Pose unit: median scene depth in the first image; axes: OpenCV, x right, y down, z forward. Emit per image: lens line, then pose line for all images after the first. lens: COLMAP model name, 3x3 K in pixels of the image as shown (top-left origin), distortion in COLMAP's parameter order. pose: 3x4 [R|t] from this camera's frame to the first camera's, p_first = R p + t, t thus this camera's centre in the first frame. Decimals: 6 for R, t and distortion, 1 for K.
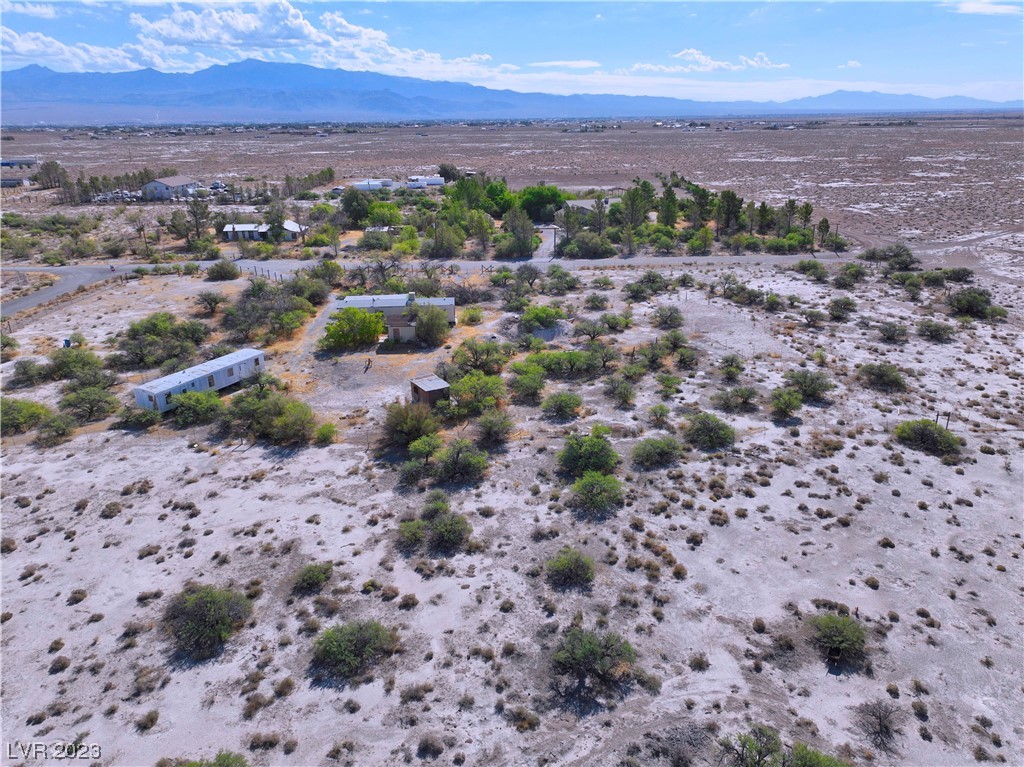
lens RADIAL K [[721.3, 0, 515.1], [0, 721.3, 381.3], [0, 0, 1]] dist [-0.004771, 0.023768]
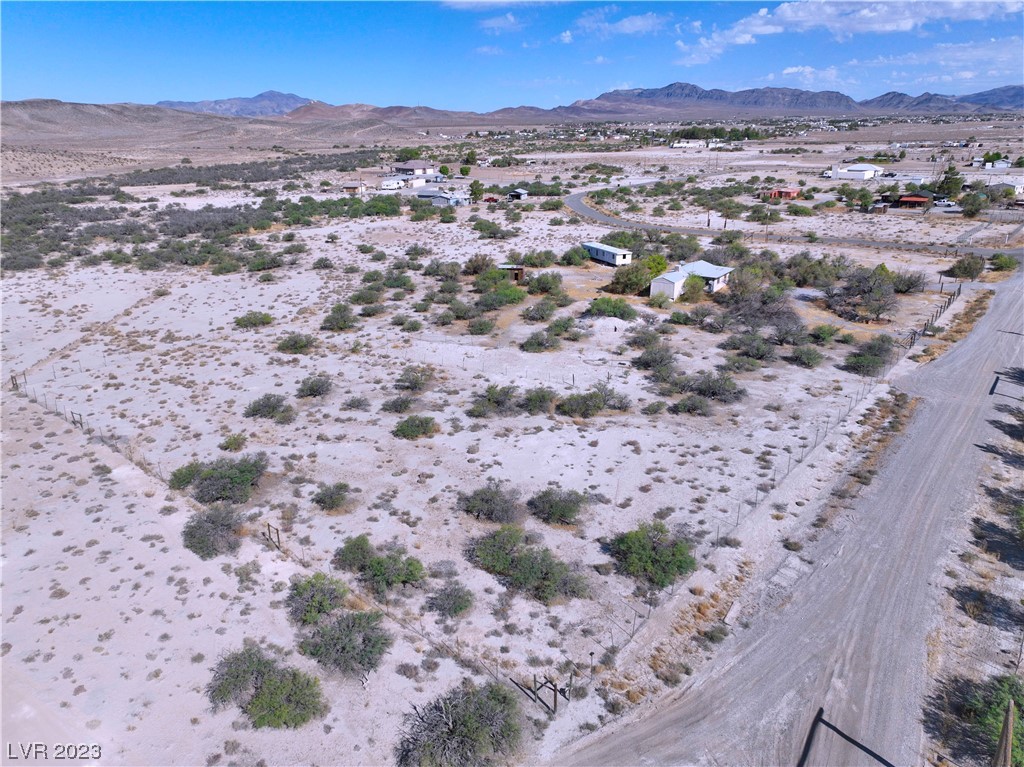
lens RADIAL K [[721.3, 0, 514.2], [0, 721.3, 381.6], [0, 0, 1]] dist [-0.004771, 0.023768]
pose [[-0.633997, 0.286912, -0.718143, 0.919326], [-0.241294, 0.808878, 0.536184, -0.538980], [0.734728, 0.513223, -0.443596, 1.453327]]
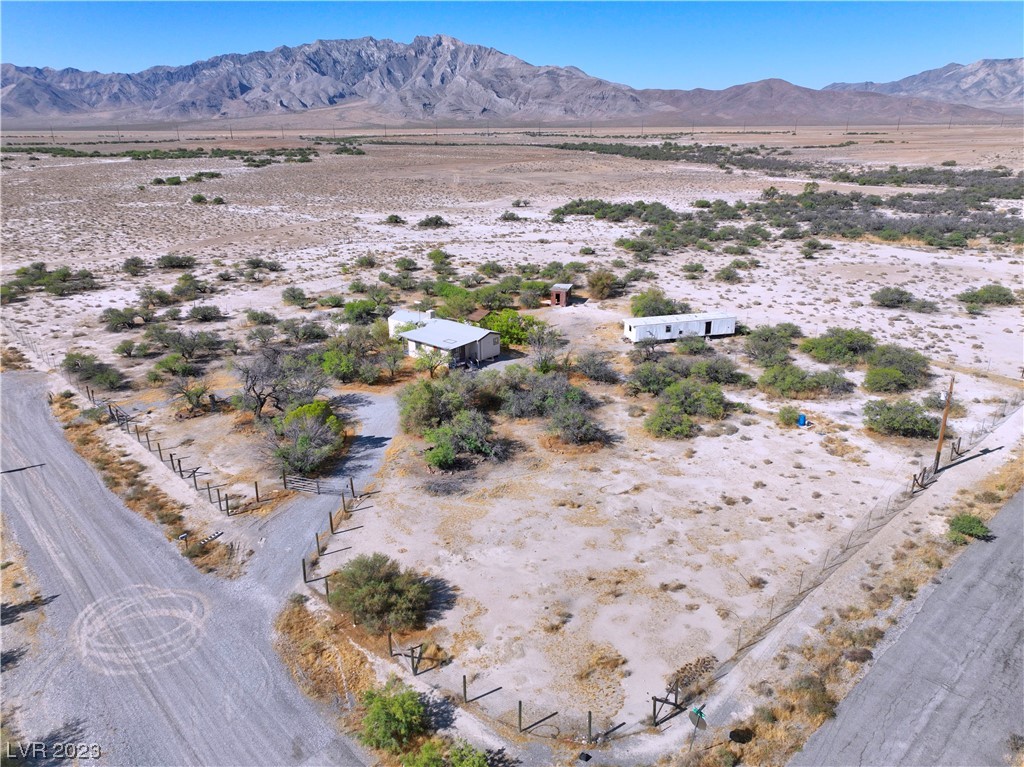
lens RADIAL K [[721.3, 0, 514.3], [0, 721.3, 379.3], [0, 0, 1]] dist [-0.004771, 0.023768]
pose [[-0.687990, -0.224575, 0.690099, -0.869833], [0.265874, 0.806805, 0.527615, -0.509955], [-0.675264, 0.546473, -0.495365, 1.458903]]
